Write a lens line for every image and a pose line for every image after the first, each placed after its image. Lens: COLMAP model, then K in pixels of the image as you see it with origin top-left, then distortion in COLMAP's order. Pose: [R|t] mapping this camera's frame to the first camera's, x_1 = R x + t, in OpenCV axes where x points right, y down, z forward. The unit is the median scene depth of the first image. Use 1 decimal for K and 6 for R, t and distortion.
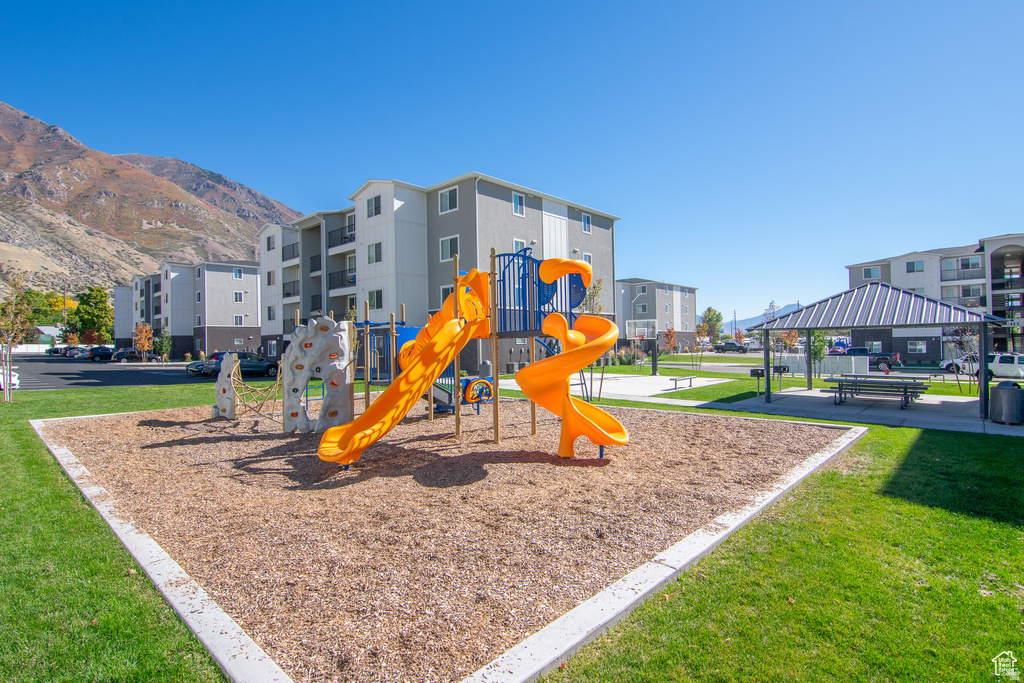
lens RADIAL K [[507.9, 0, 512.0], [0, 507.9, 341.5], [0, 0, 1]] dist [-0.024431, -0.001009]
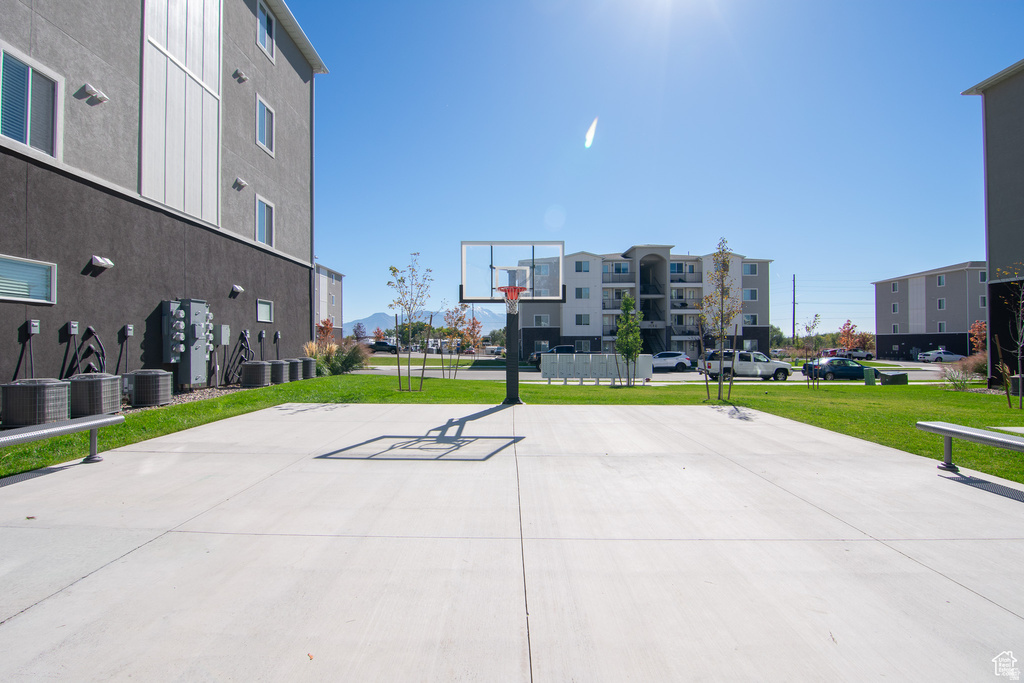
lens RADIAL K [[507.9, 0, 512.0], [0, 507.9, 341.5], [0, 0, 1]] dist [-0.024431, -0.001009]
pose [[0.735568, 0.014533, 0.677295, 0.012762], [-0.011708, 0.999893, -0.008740, 0.010016], [-0.677350, -0.001501, 0.735660, 0.298040]]
